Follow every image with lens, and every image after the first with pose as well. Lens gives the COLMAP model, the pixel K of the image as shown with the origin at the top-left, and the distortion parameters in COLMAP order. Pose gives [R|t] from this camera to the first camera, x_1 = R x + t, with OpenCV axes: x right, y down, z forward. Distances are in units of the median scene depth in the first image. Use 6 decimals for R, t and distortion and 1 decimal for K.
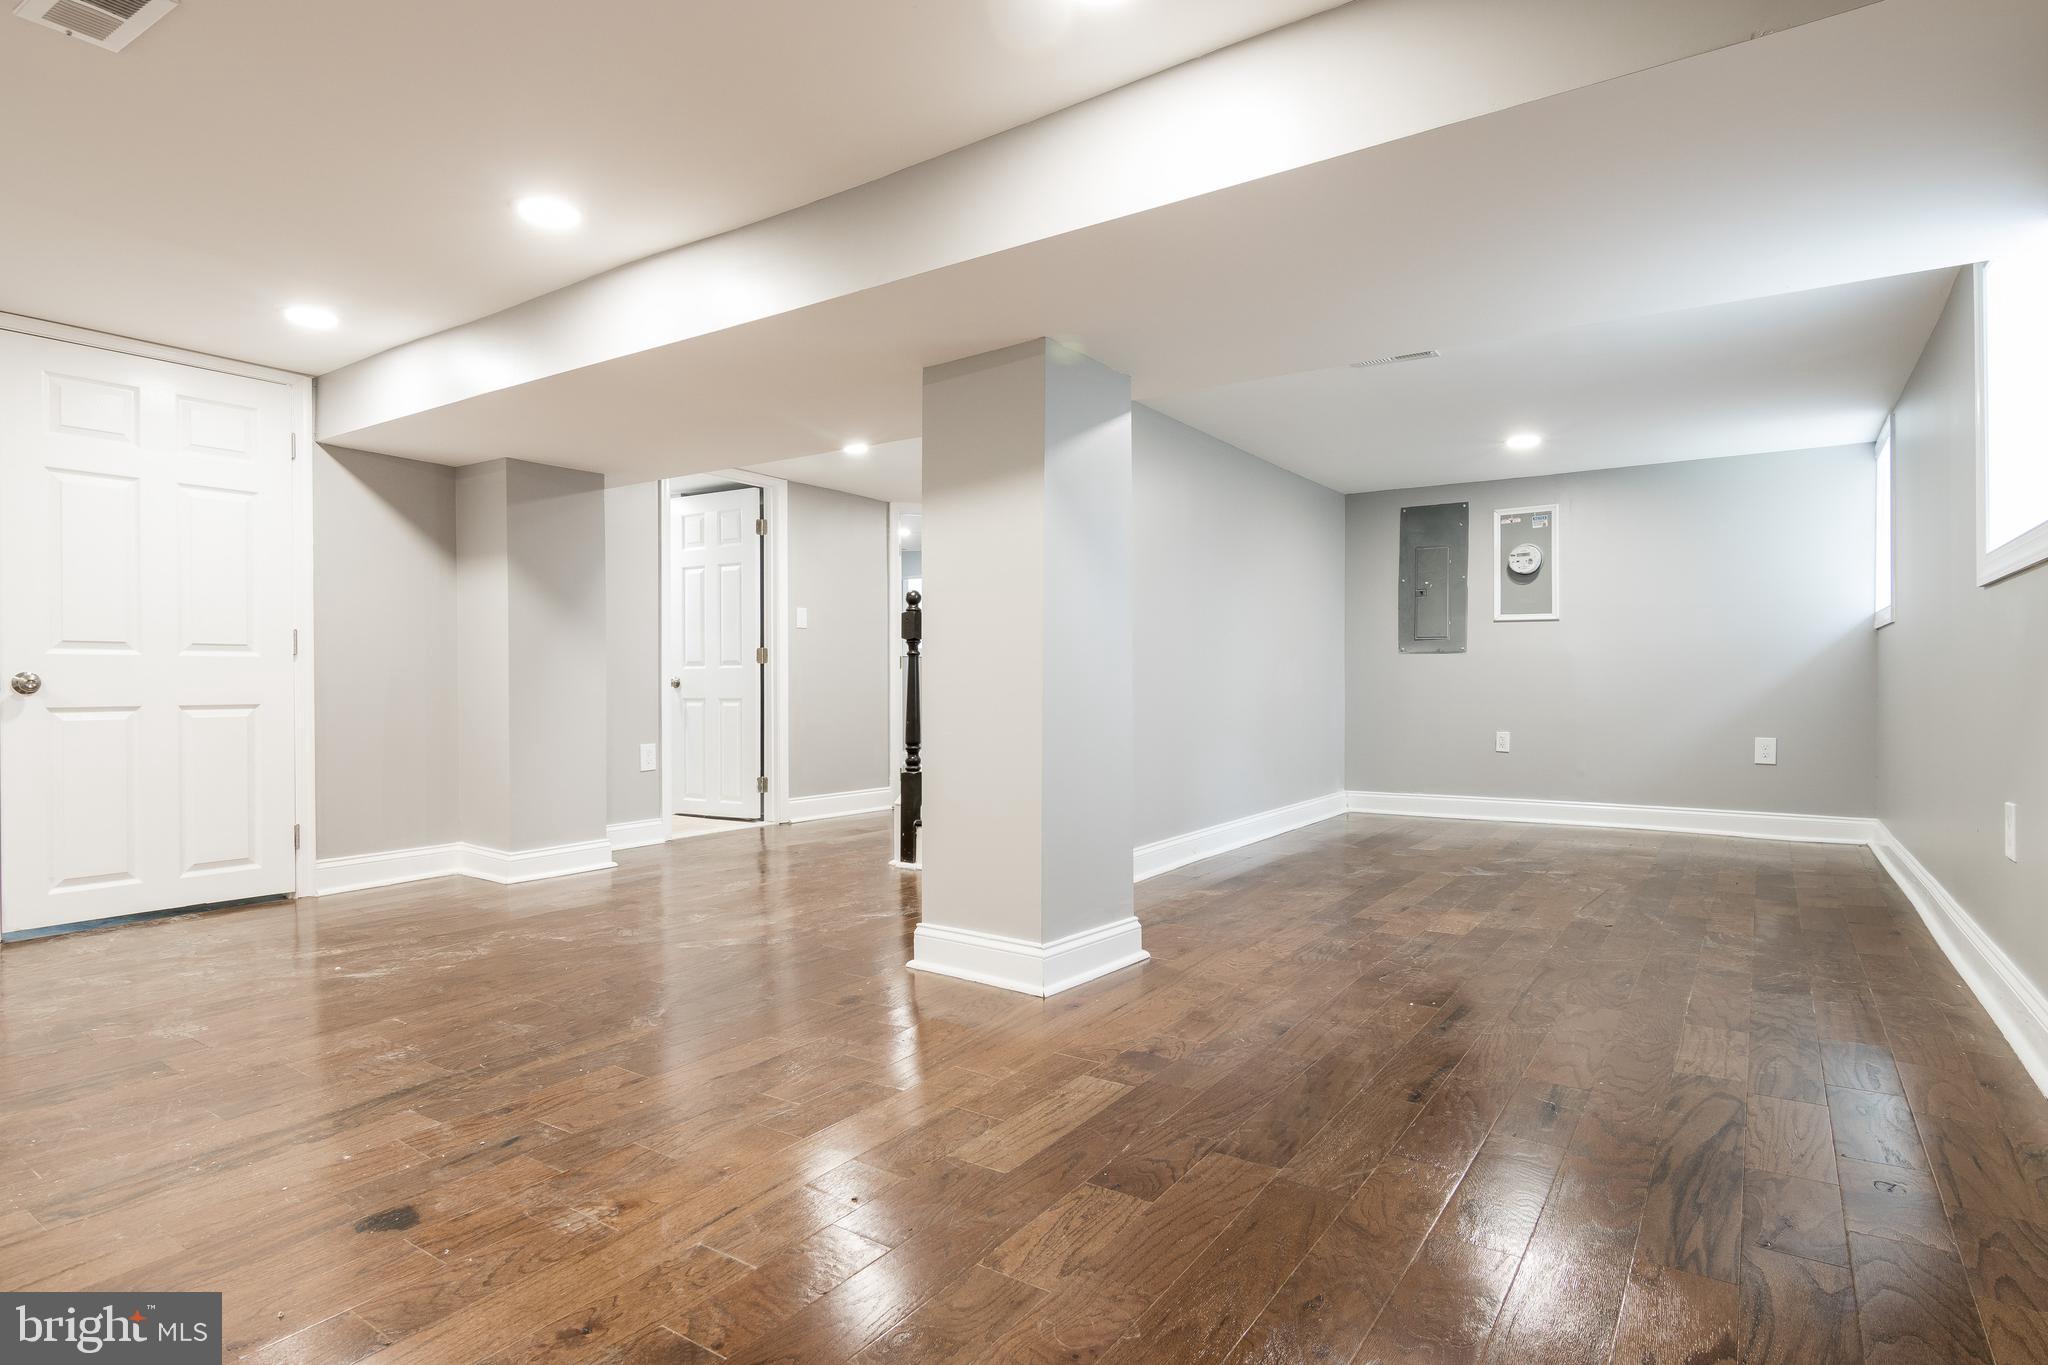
lens RADIAL K [[1030.2, 0, 1031.1], [0, 1030.2, 673.5], [0, 0, 1]] dist [0.013305, -0.013264]
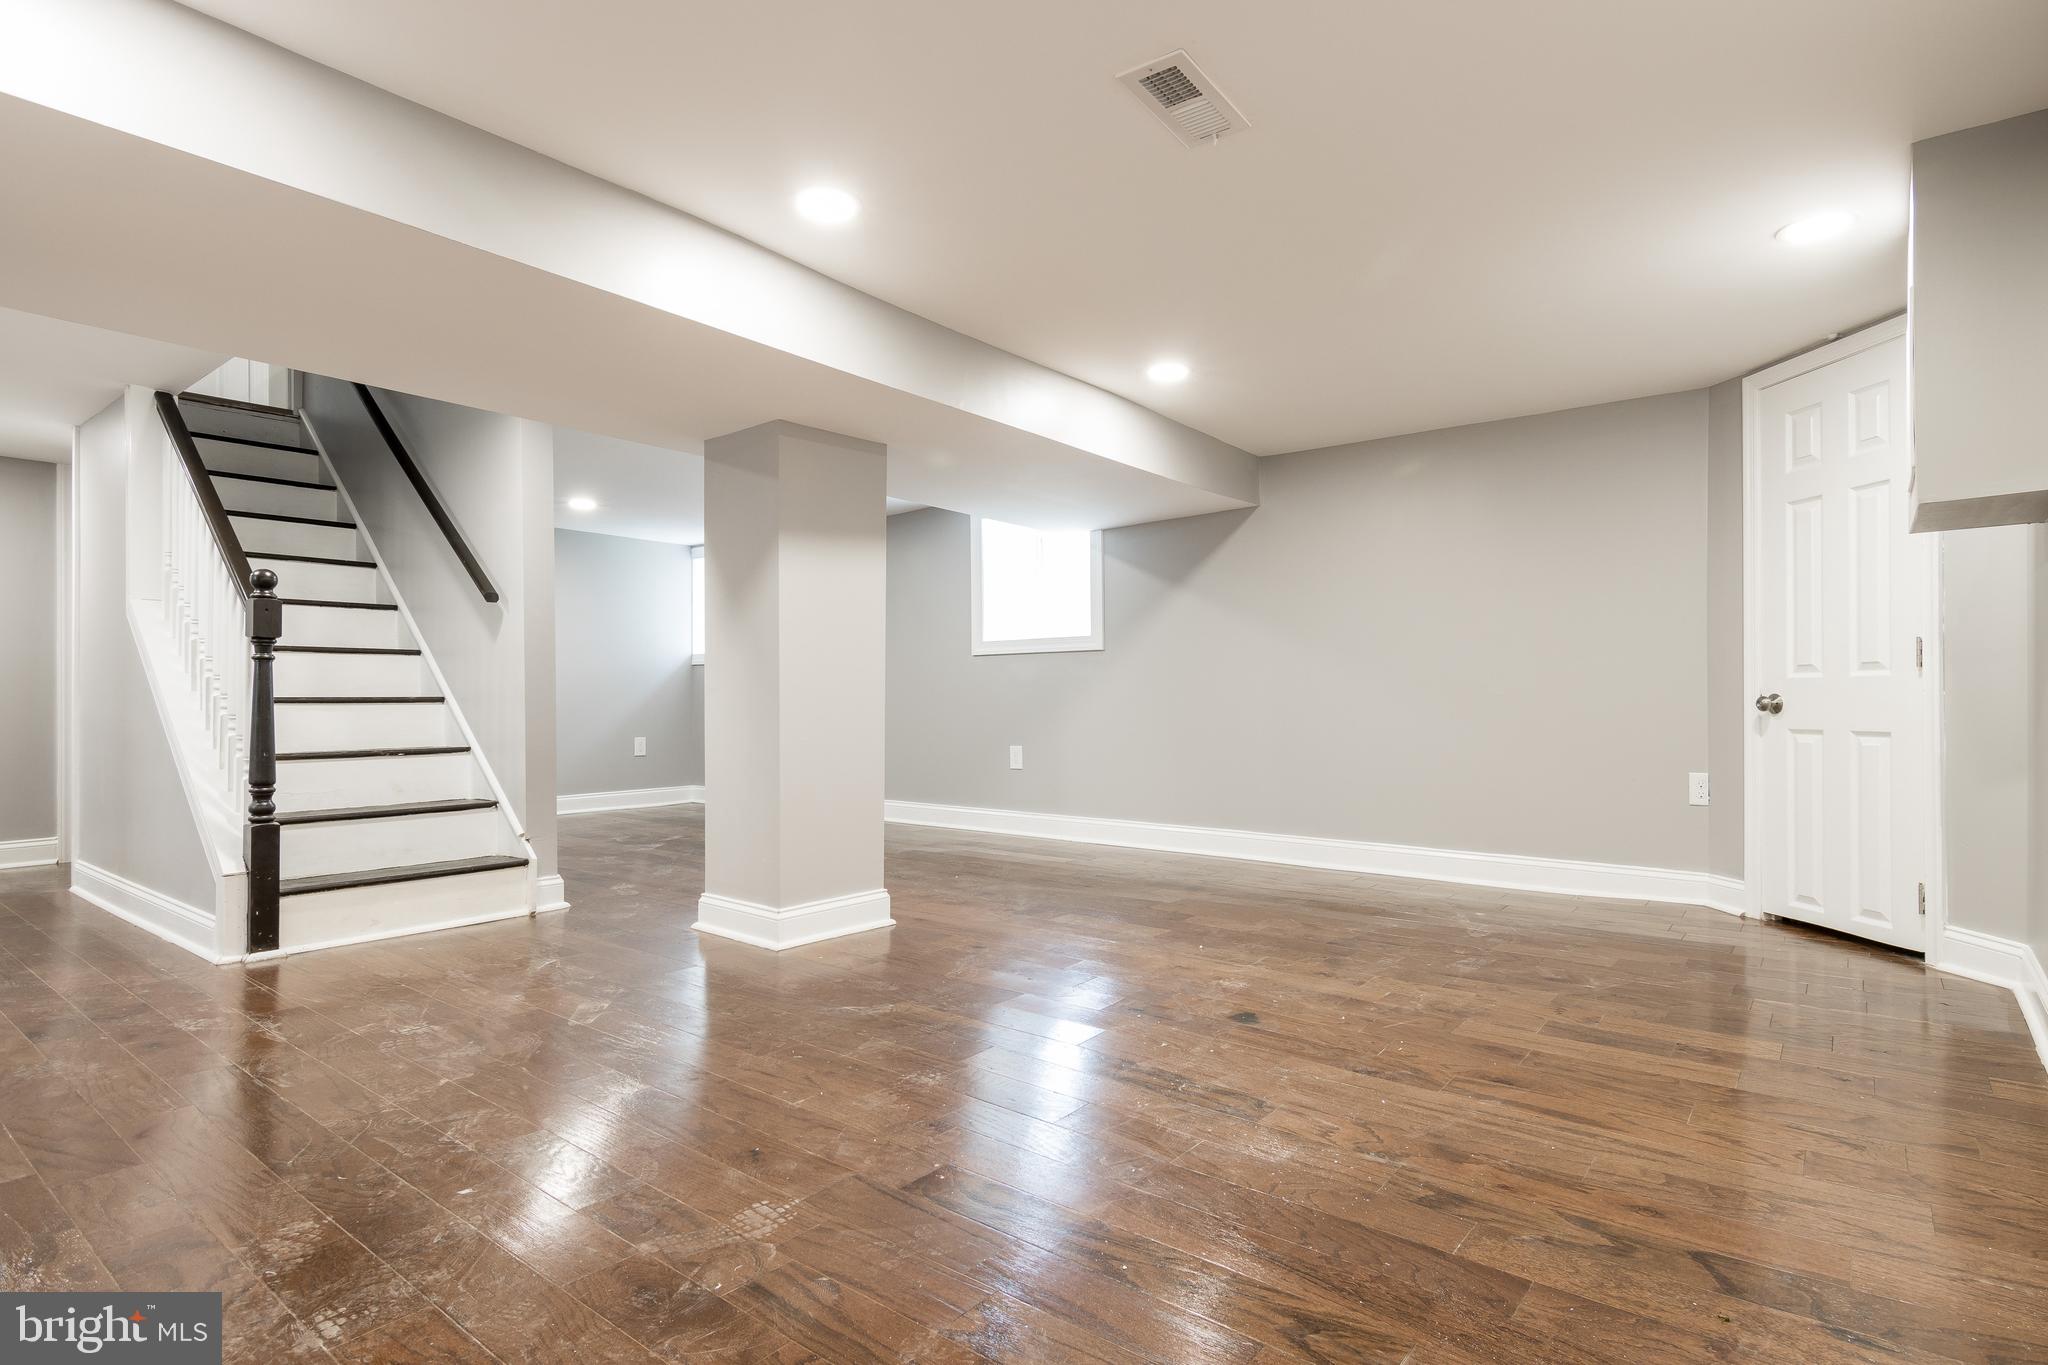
lens RADIAL K [[1030.2, 0, 1031.1], [0, 1030.2, 694.0], [0, 0, 1]] dist [0.013305, -0.013264]
pose [[0.081213, 0.004674, 0.996686, -1.428782], [-0.003353, 0.999985, -0.004416, 0.013411], [-0.996691, -0.002983, 0.081227, 0.754400]]
